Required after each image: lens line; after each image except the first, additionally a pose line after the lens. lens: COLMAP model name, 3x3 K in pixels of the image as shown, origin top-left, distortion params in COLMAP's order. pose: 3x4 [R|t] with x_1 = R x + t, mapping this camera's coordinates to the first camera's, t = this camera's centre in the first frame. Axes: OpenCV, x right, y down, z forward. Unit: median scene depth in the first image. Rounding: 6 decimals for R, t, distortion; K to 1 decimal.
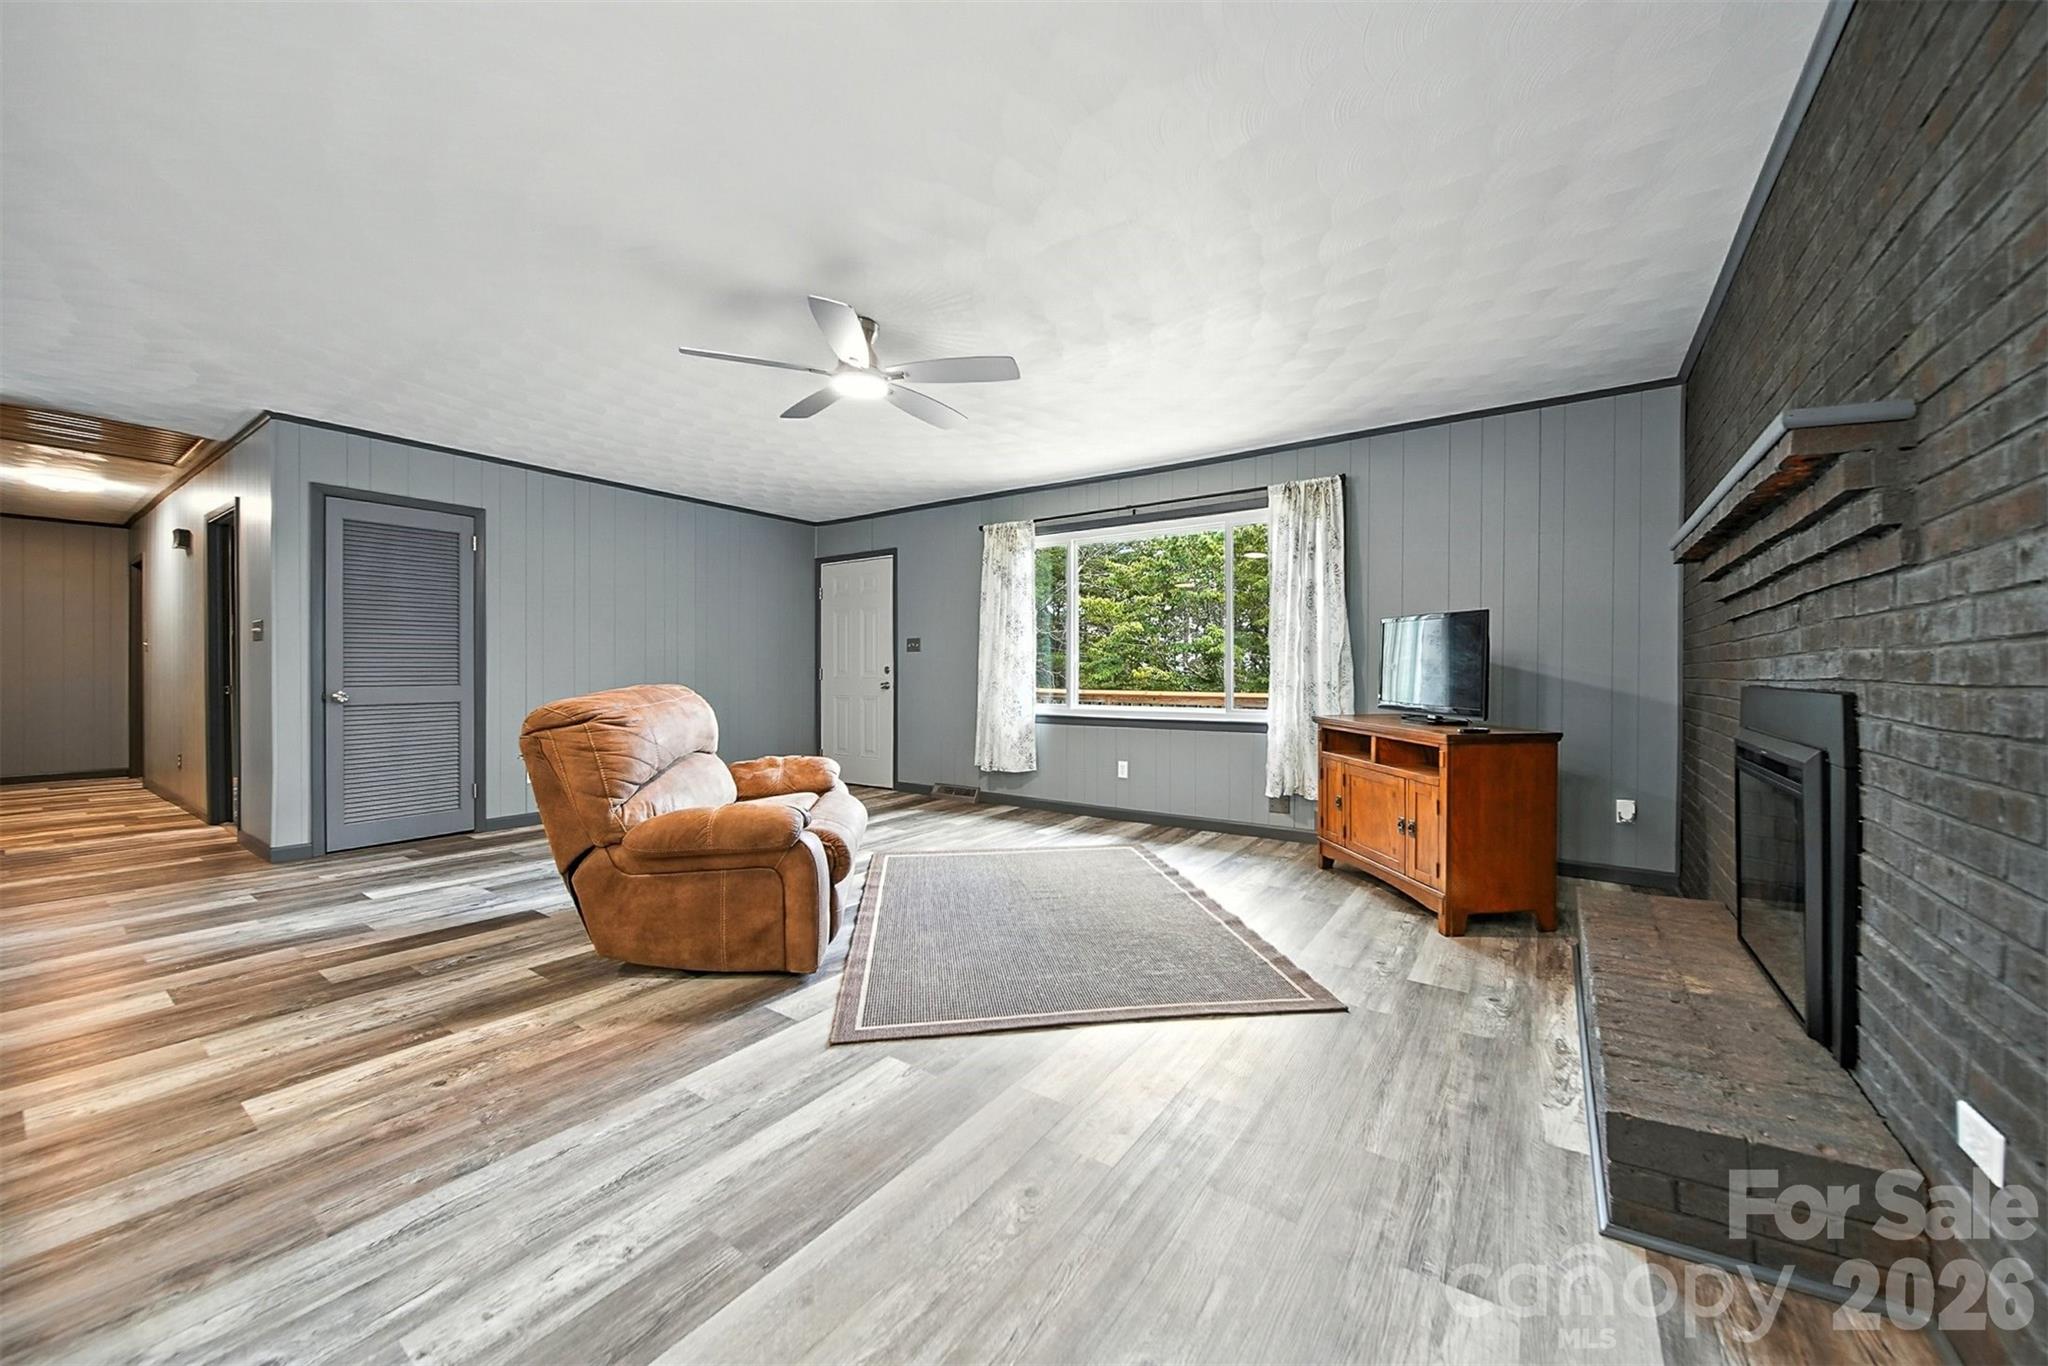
lens RADIAL K [[750.3, 0, 1062.3], [0, 750.3, 677.7], [0, 0, 1]] dist [-0.005266, -0.000275]
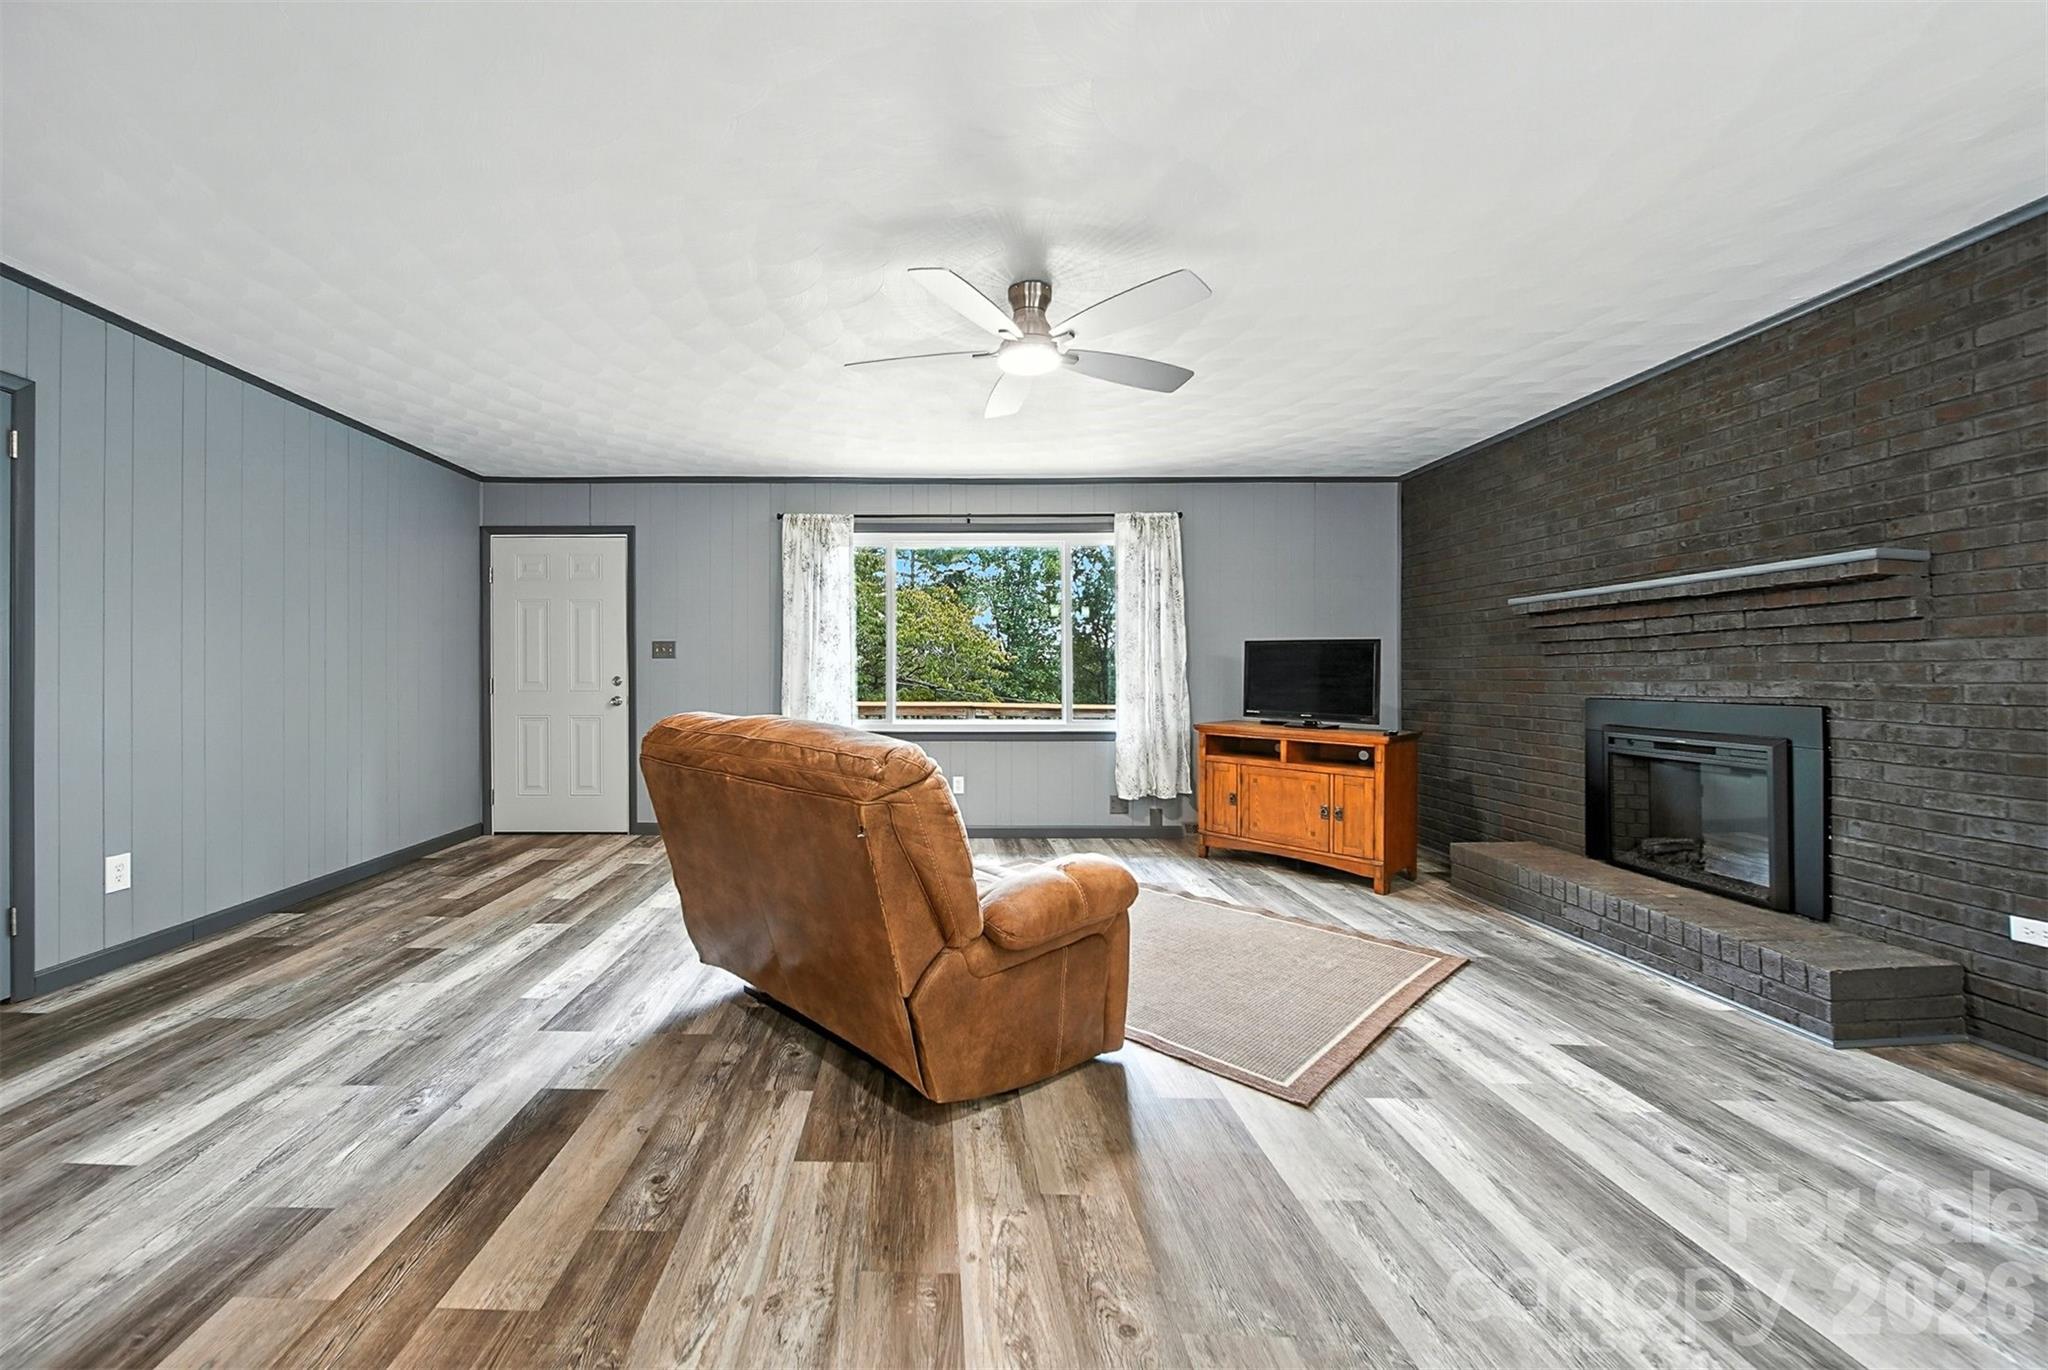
lens RADIAL K [[750.3, 0, 1021.7], [0, 750.3, 681.0], [0, 0, 1]] dist [-0.005266, -0.000275]
pose [[0.835761, -0.001158, 0.549093, -0.455132], [0.002070, 0.999997, -0.001042, -0.012655], [-0.549090, 0.002008, 0.835761, 0.175682]]
